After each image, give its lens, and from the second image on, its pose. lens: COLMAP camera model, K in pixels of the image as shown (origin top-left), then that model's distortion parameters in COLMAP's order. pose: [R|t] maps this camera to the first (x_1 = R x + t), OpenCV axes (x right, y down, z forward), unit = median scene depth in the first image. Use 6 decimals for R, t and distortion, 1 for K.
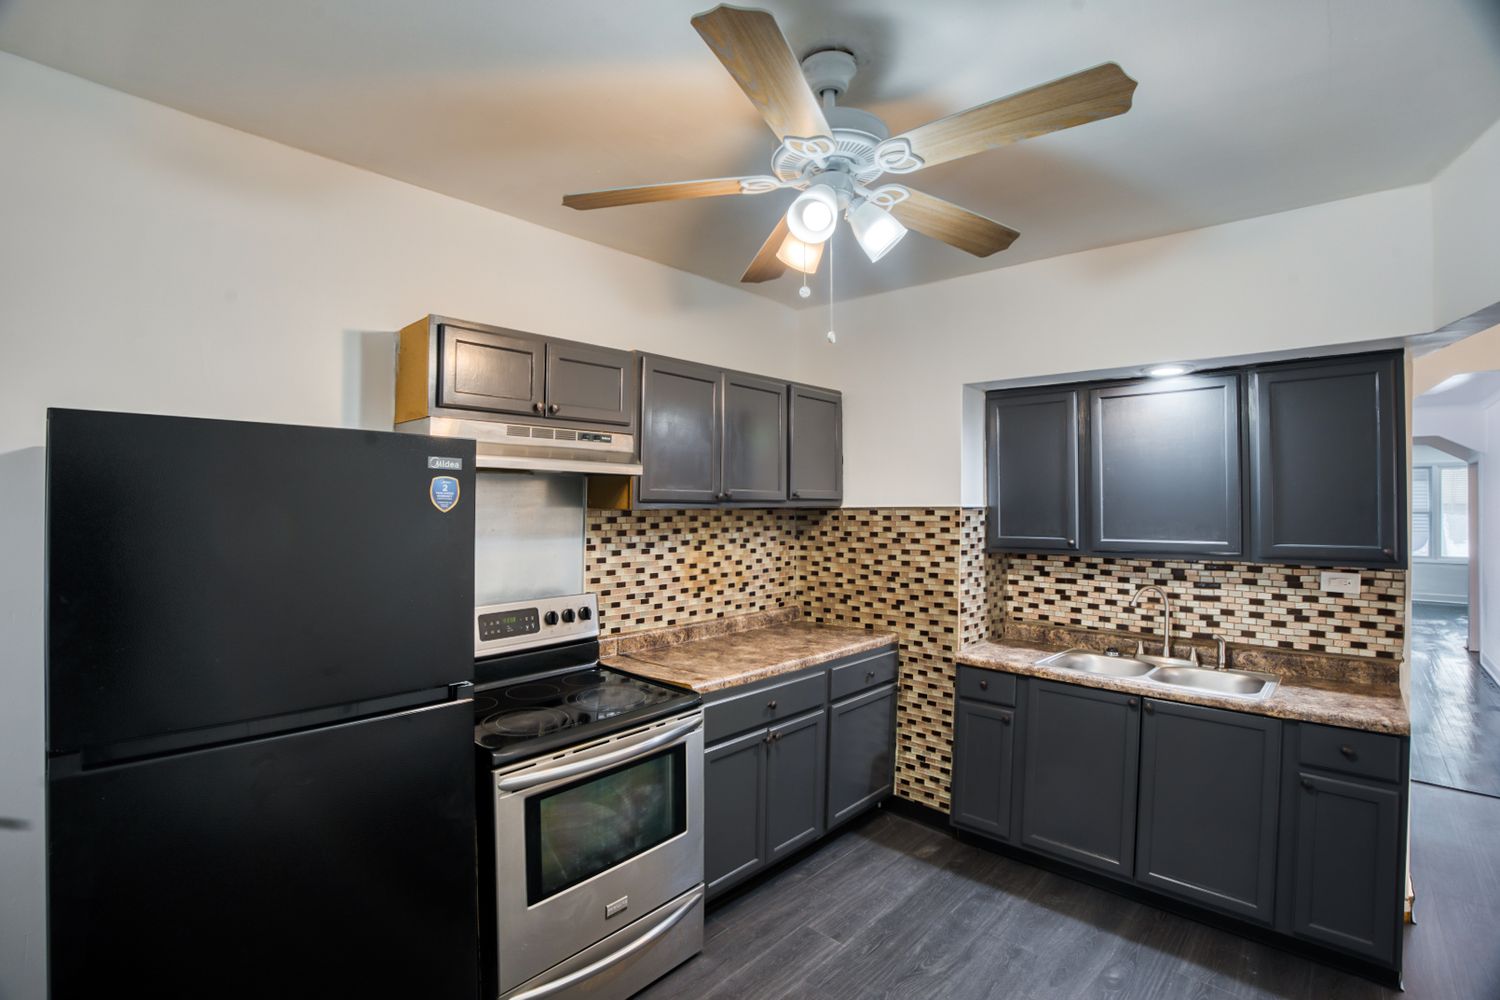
lens RADIAL K [[687.1, 0, 748.9], [0, 687.1, 508.9], [0, 0, 1]] dist [-0.032564, 0.001224]
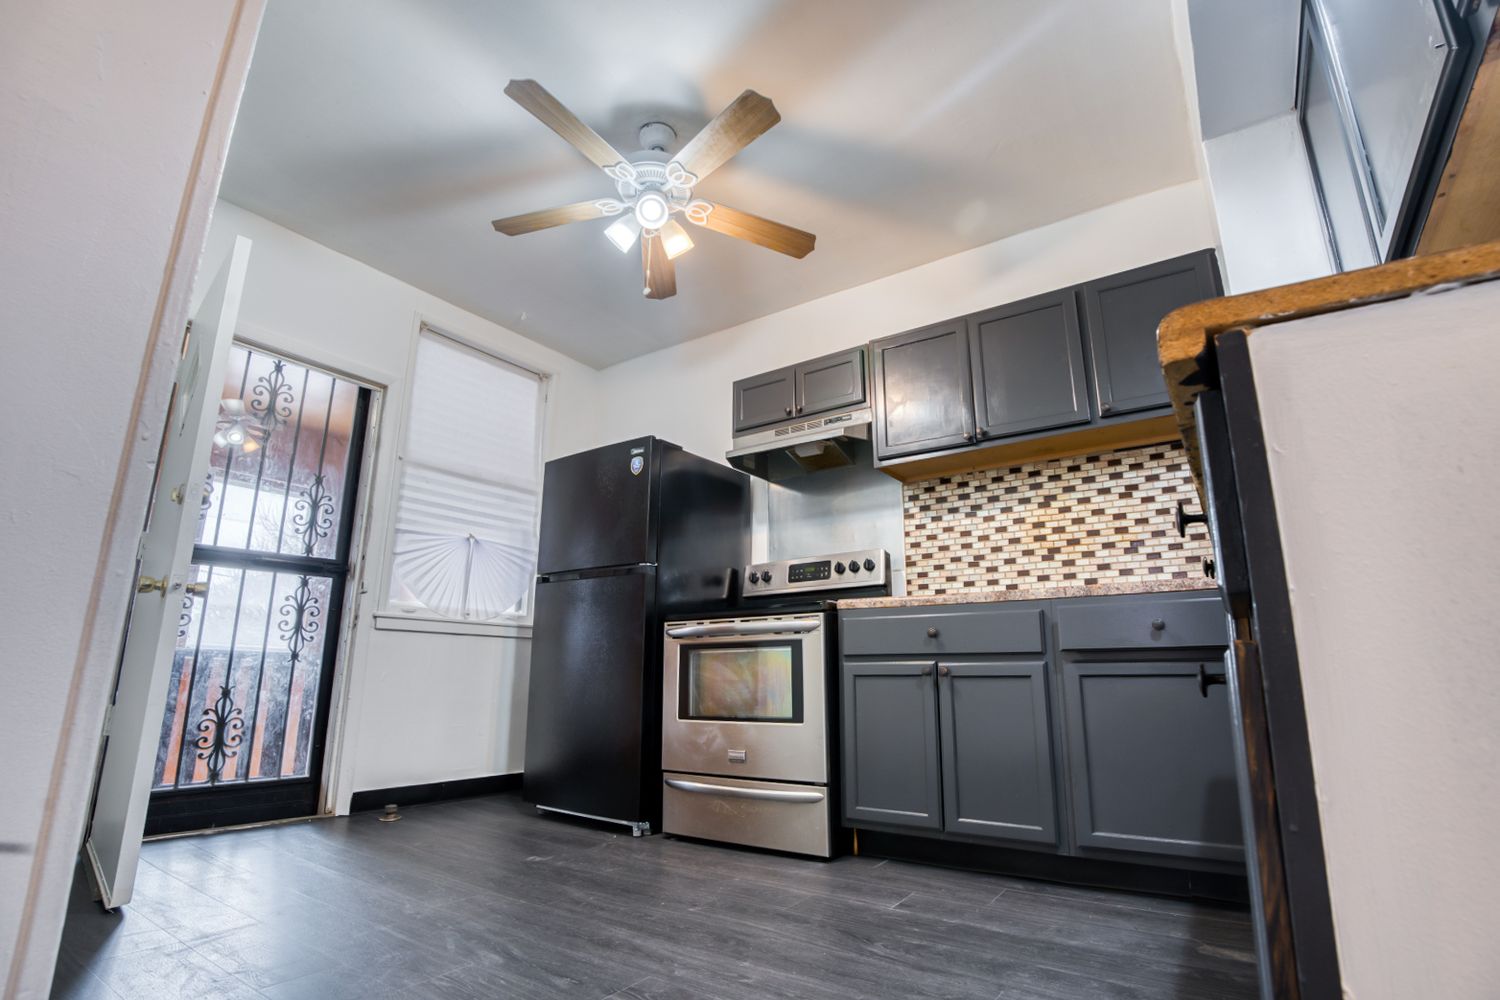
lens RADIAL K [[687.1, 0, 750.8], [0, 687.1, 500.7], [0, 0, 1]] dist [-0.032564, 0.001224]
pose [[0.160785, -0.234727, -0.958672, 0.807969], [-0.001621, 0.971245, -0.238078, 0.298633], [0.986988, 0.039834, 0.155781, 0.563346]]
